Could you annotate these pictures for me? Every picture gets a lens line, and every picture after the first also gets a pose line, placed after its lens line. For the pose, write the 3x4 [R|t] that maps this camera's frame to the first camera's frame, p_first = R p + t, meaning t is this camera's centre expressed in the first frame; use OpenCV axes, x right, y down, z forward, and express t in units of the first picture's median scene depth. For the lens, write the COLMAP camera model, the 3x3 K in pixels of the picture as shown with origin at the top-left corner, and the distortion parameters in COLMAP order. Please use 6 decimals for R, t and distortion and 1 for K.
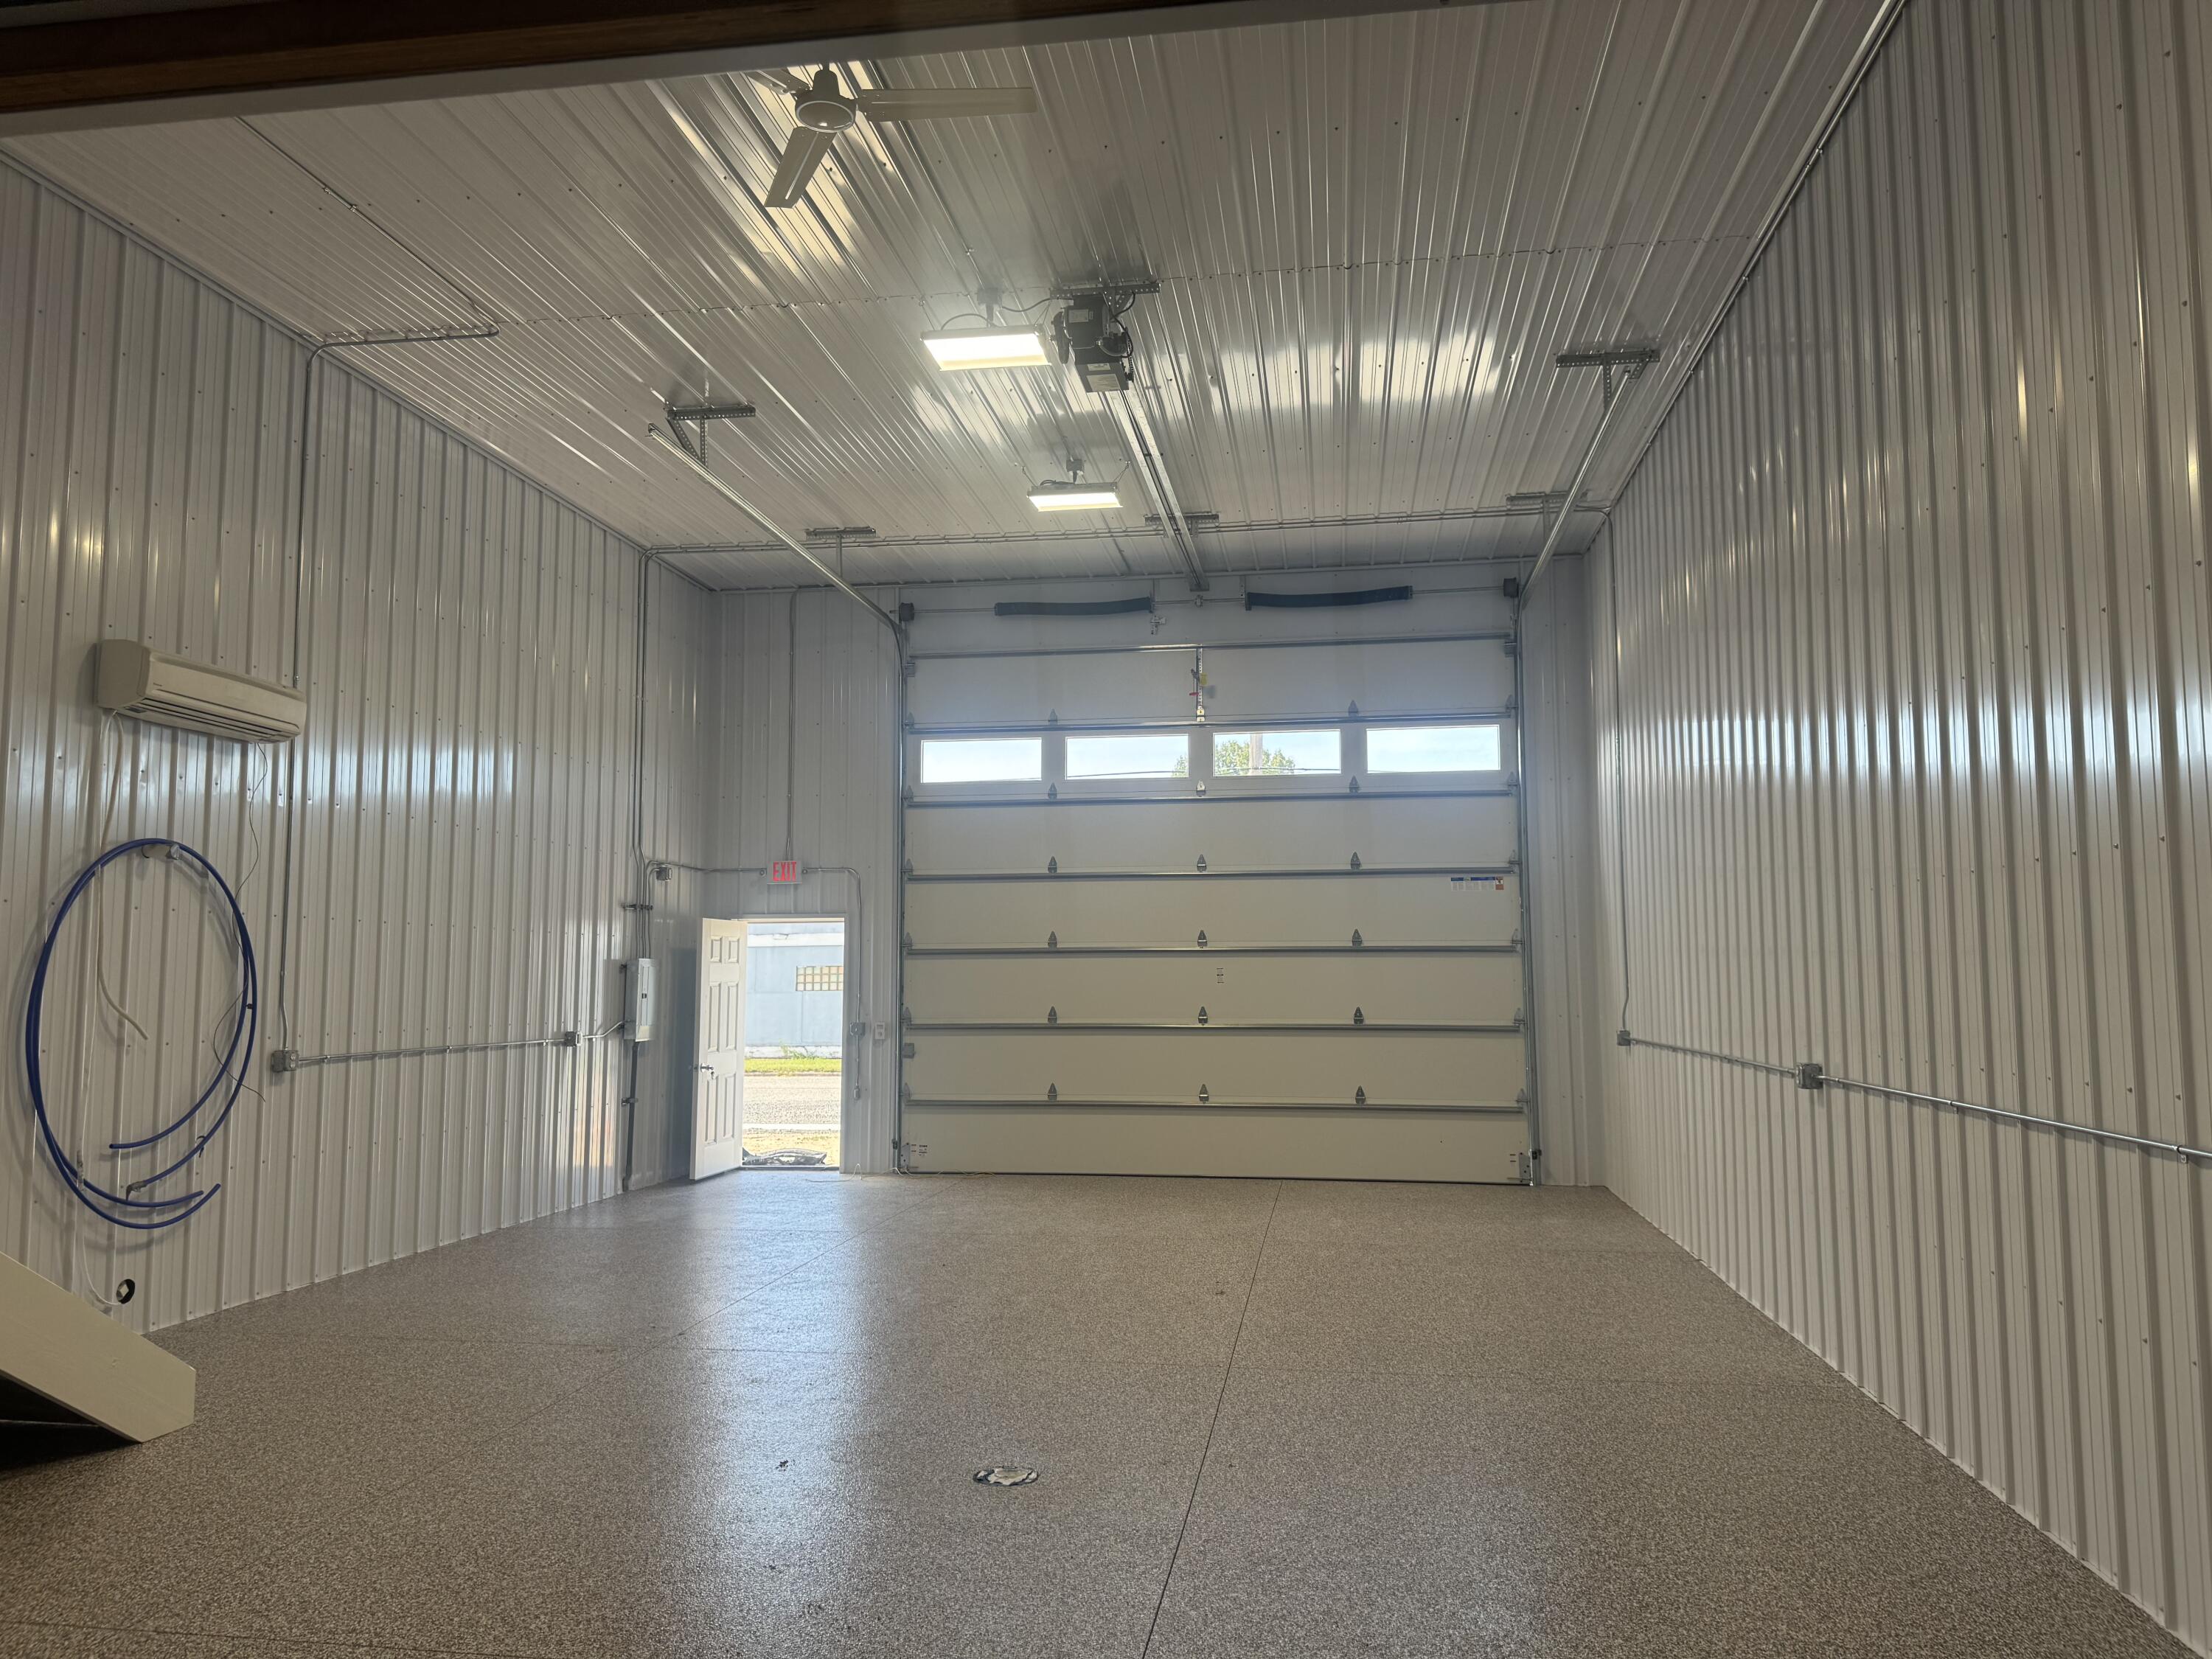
lens RADIAL K [[1554.5, 0, 1107.5], [0, 1554.5, 821.3], [0, 0, 1]] dist [0.094353, -0.115085]
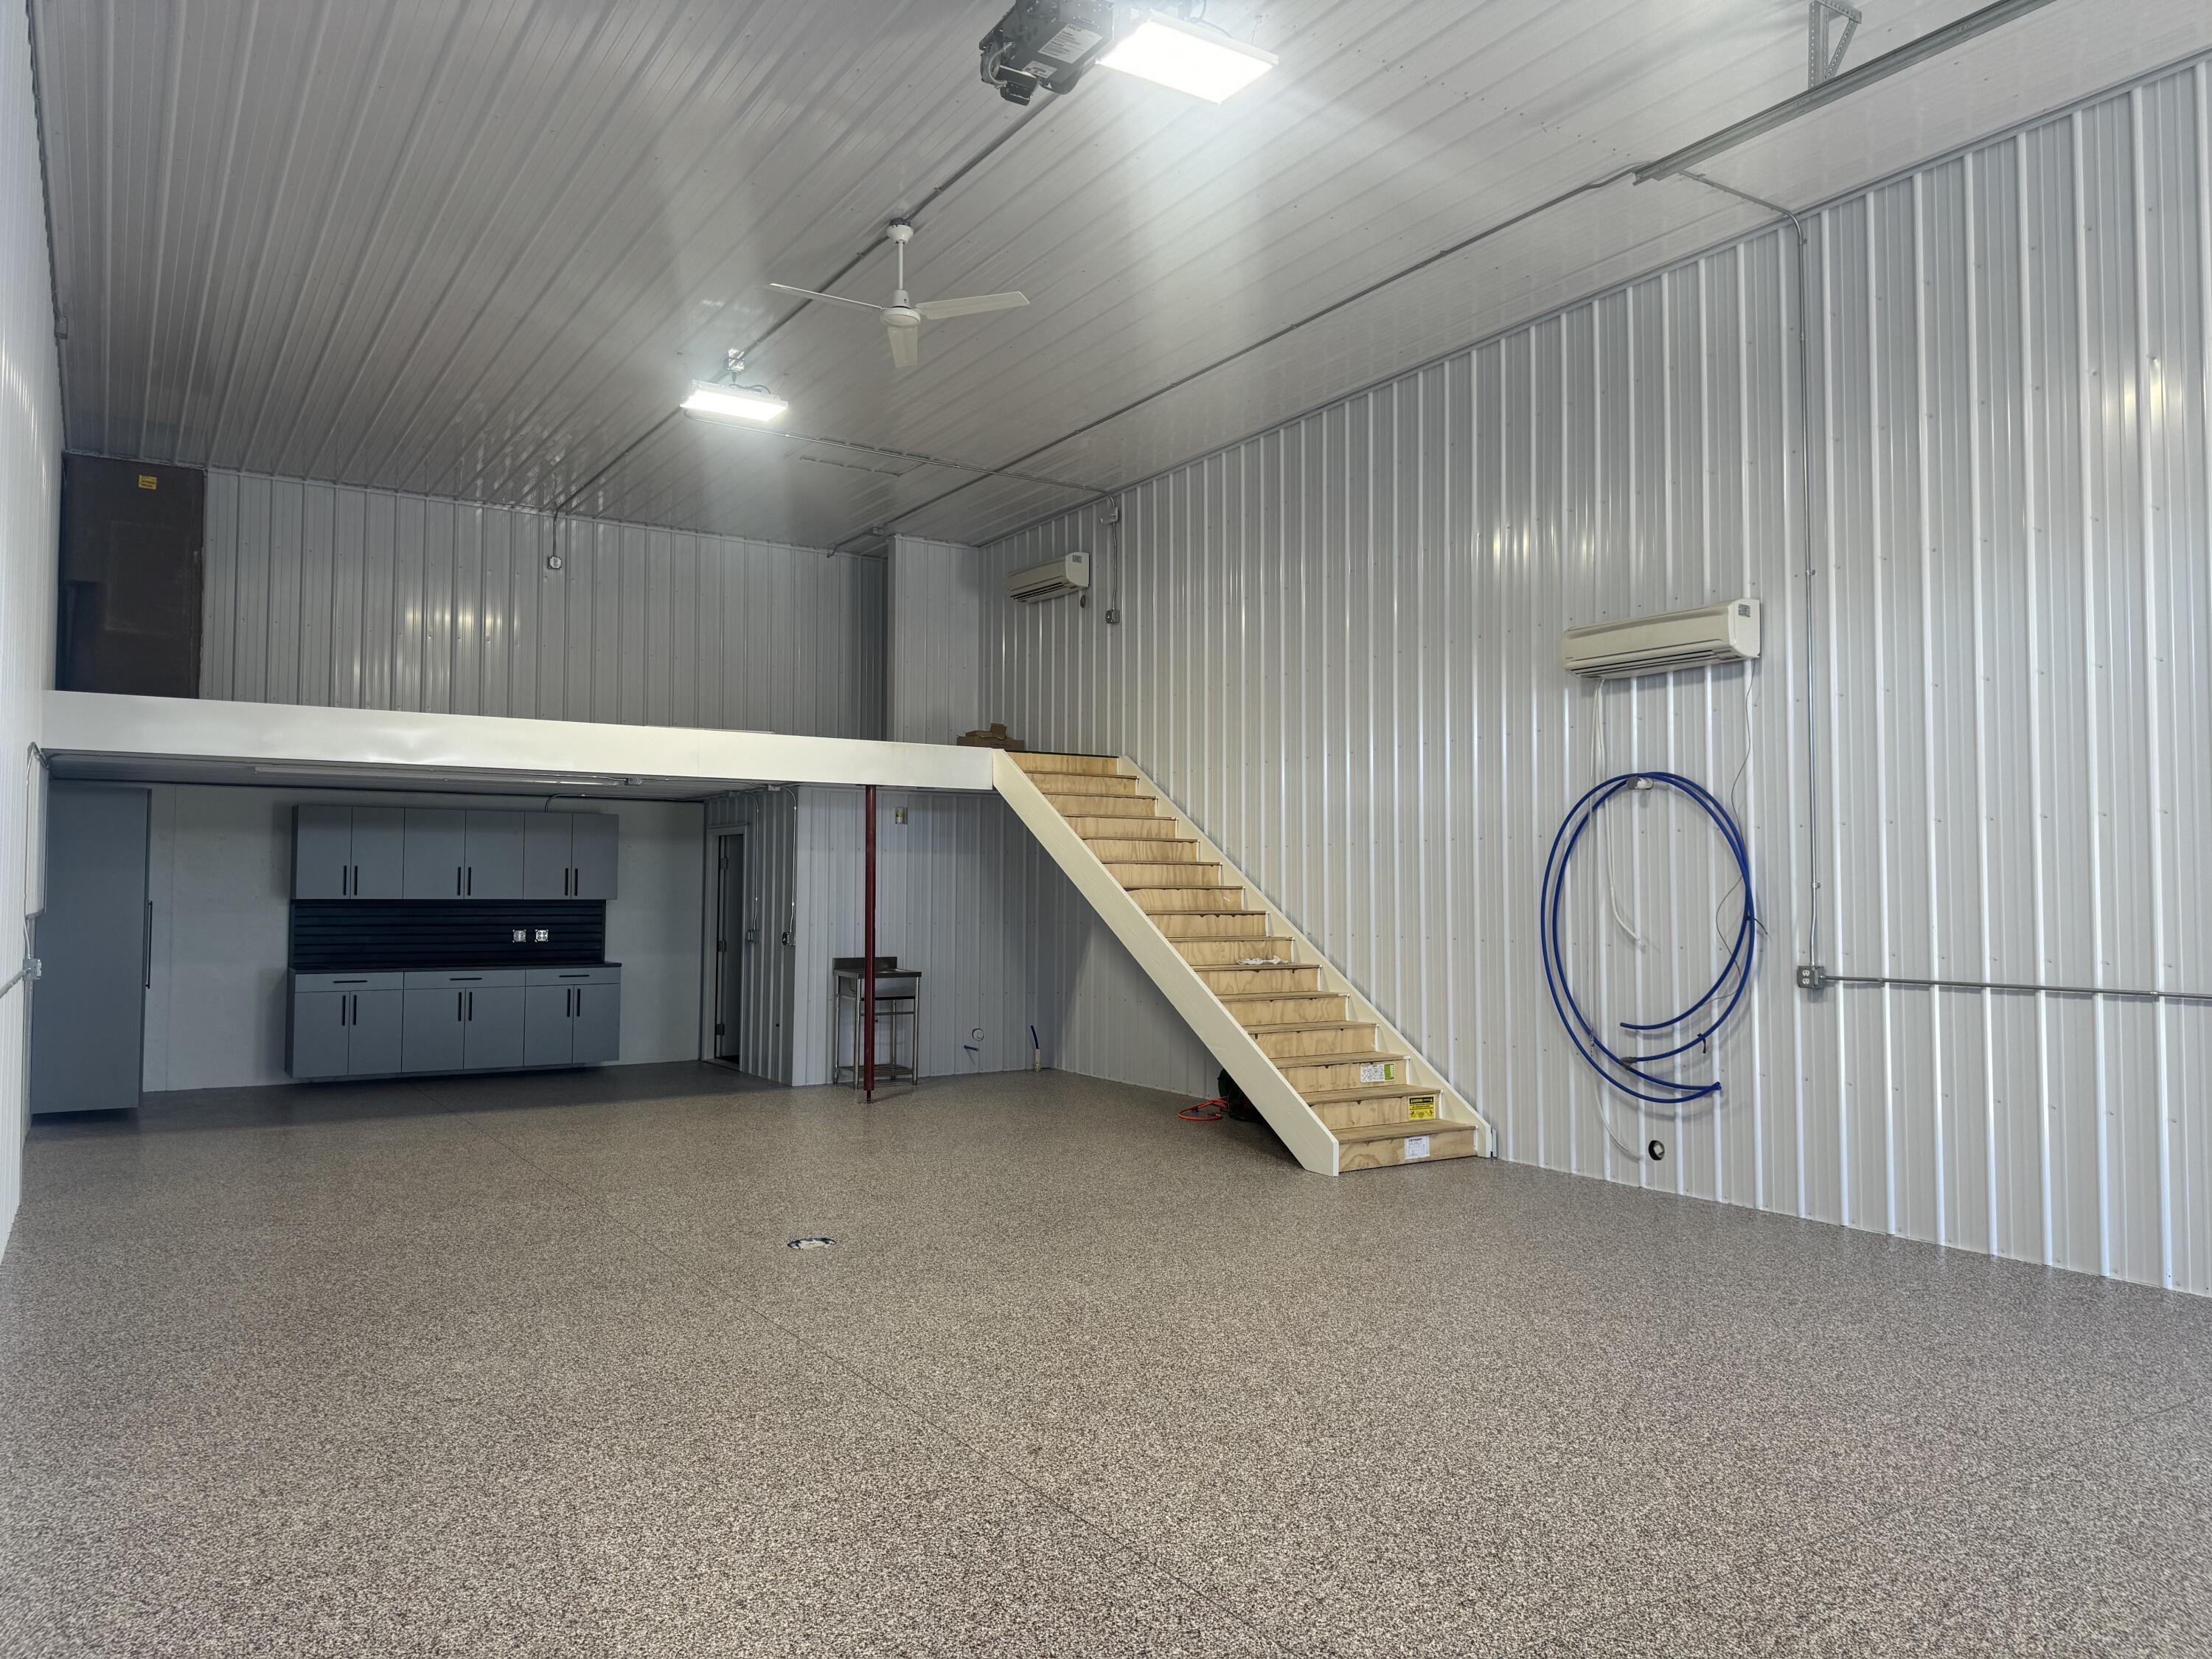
lens RADIAL K [[1554.5, 0, 1107.5], [0, 1554.5, 821.3], [0, 0, 1]] dist [0.094353, -0.115085]
pose [[-0.753059, -0.031439, -0.657201, 0.485668], [0.063285, 0.990765, -0.119912, 0.167526], [0.654902, -0.131892, -0.744116, 1.649390]]
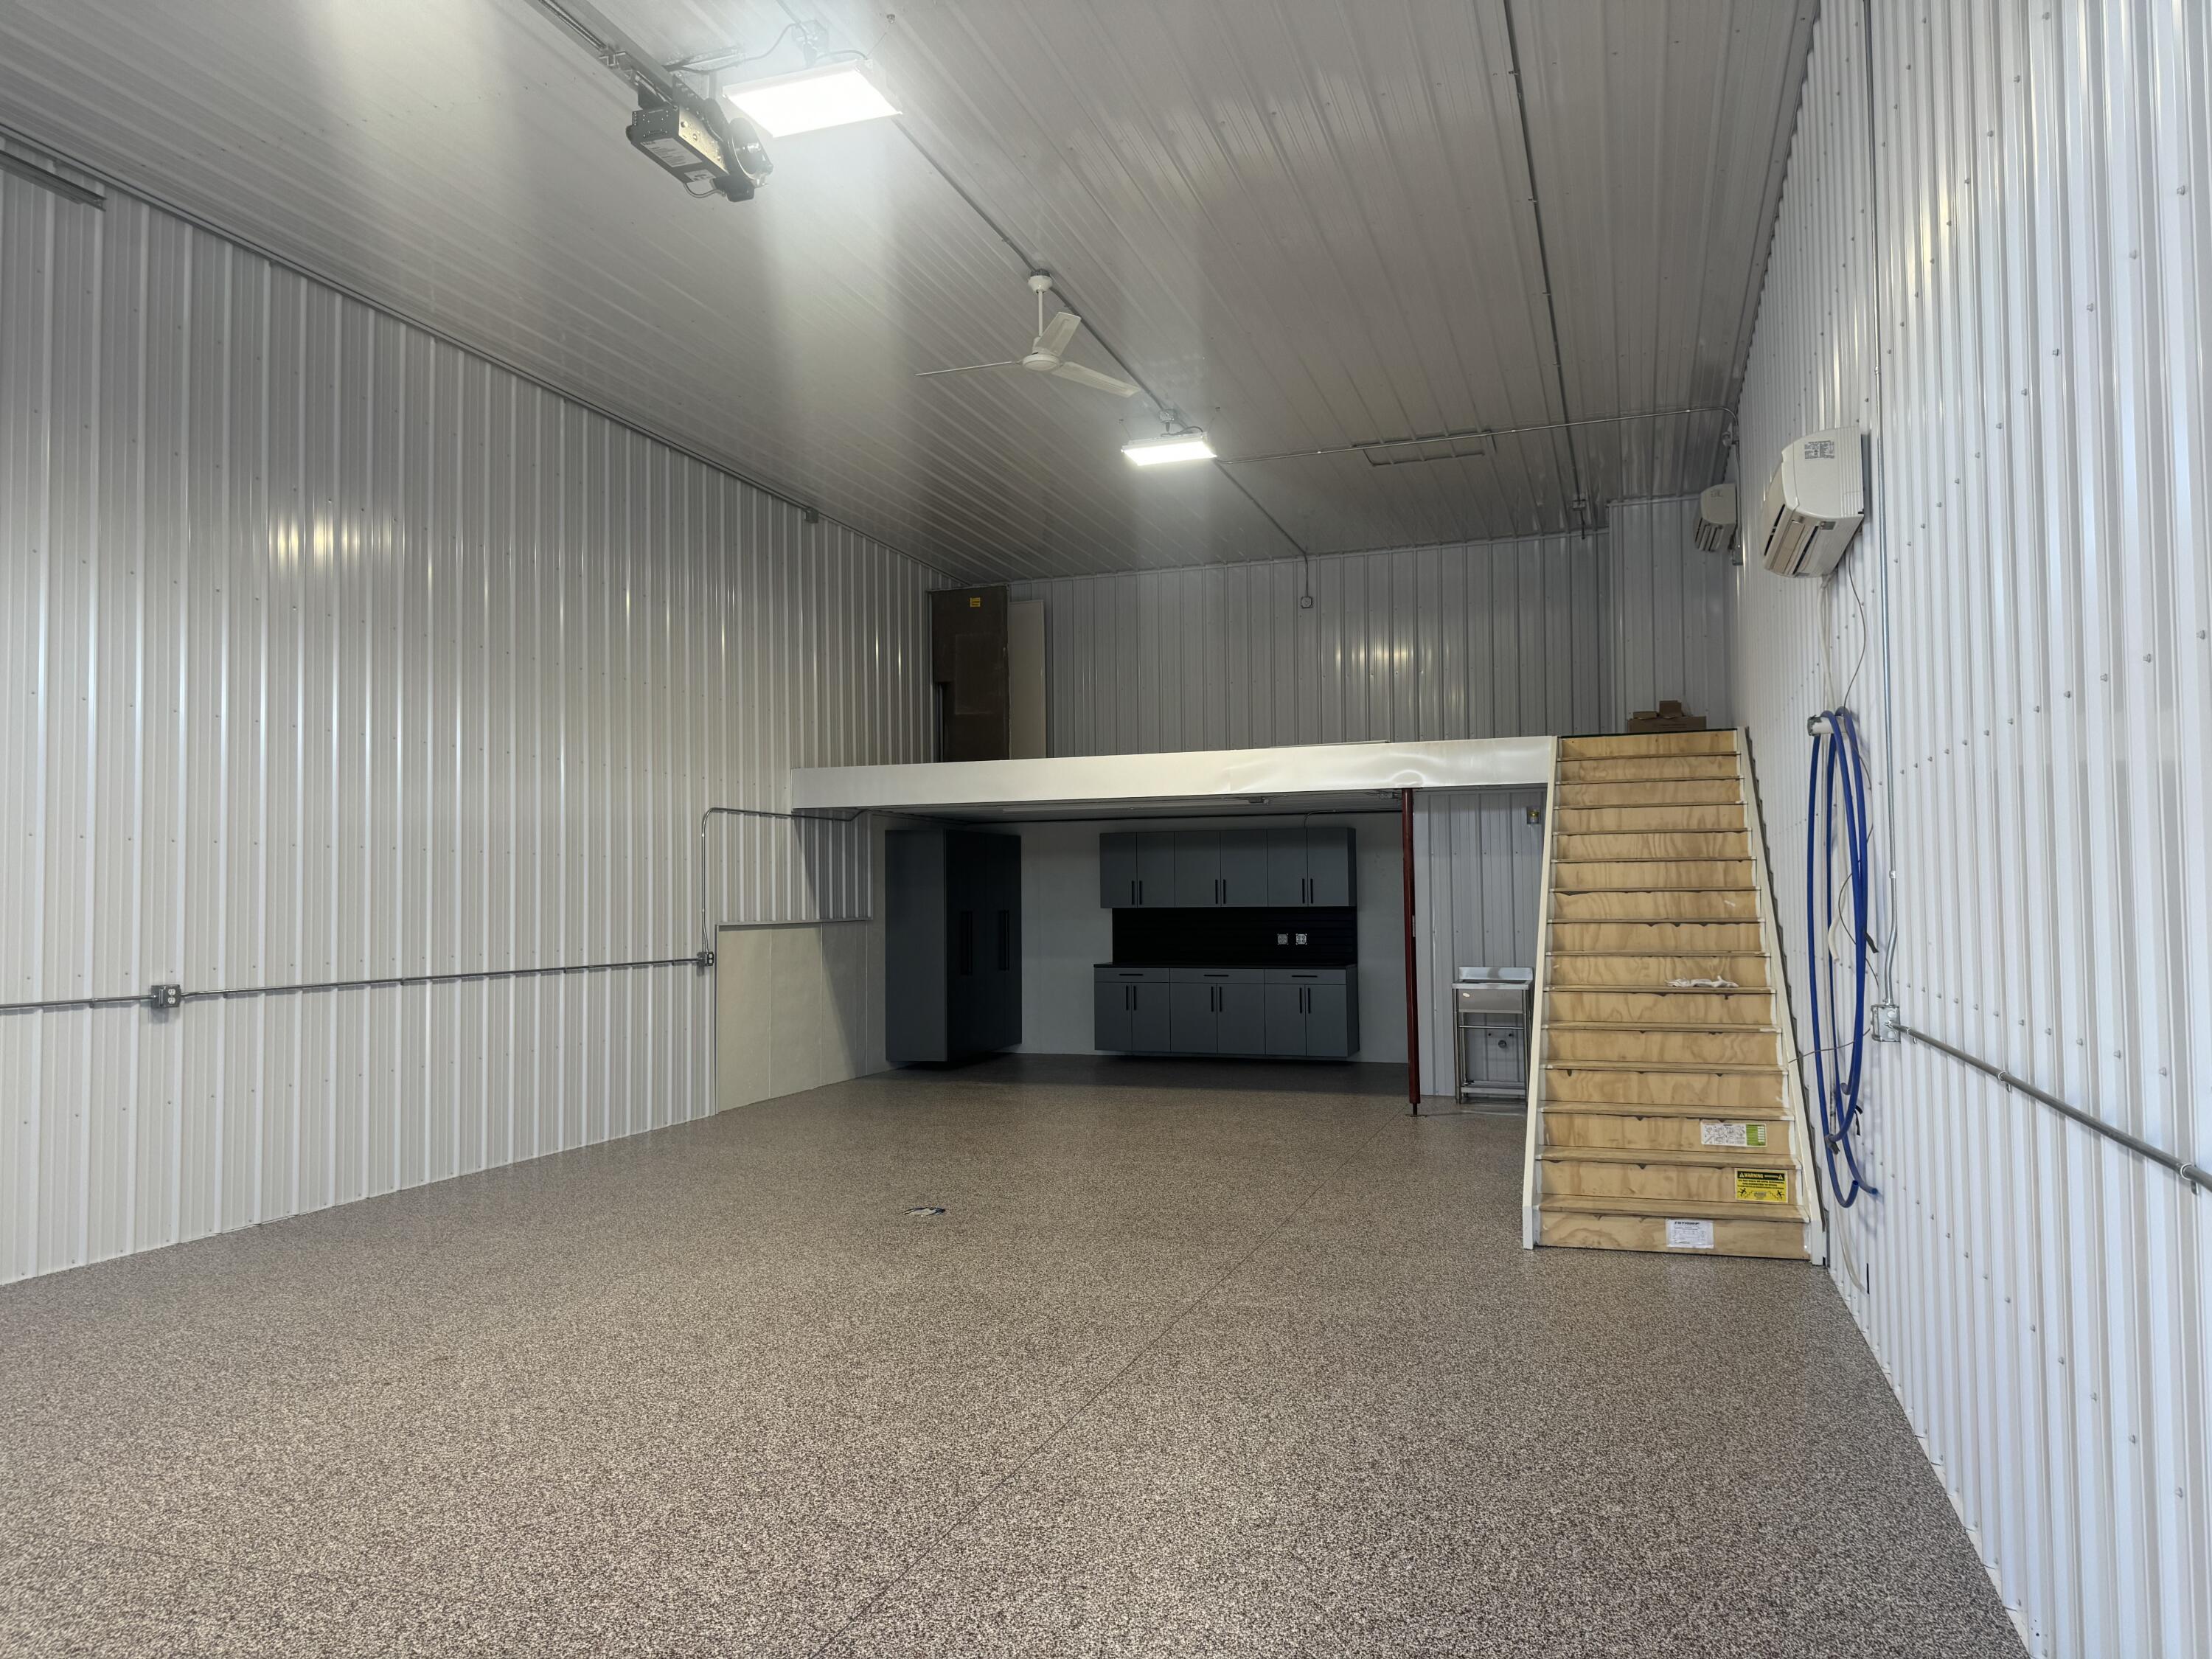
lens RADIAL K [[1561.1, 0, 1101.8], [0, 1561.1, 853.2], [0, 0, 1]] dist [0.076782, -0.120230]
pose [[-0.984093, 0.018064, 0.176731, -0.391891], [-0.004780, 0.991764, -0.127986, 0.188091], [-0.177587, -0.126795, -0.975903, 1.875436]]
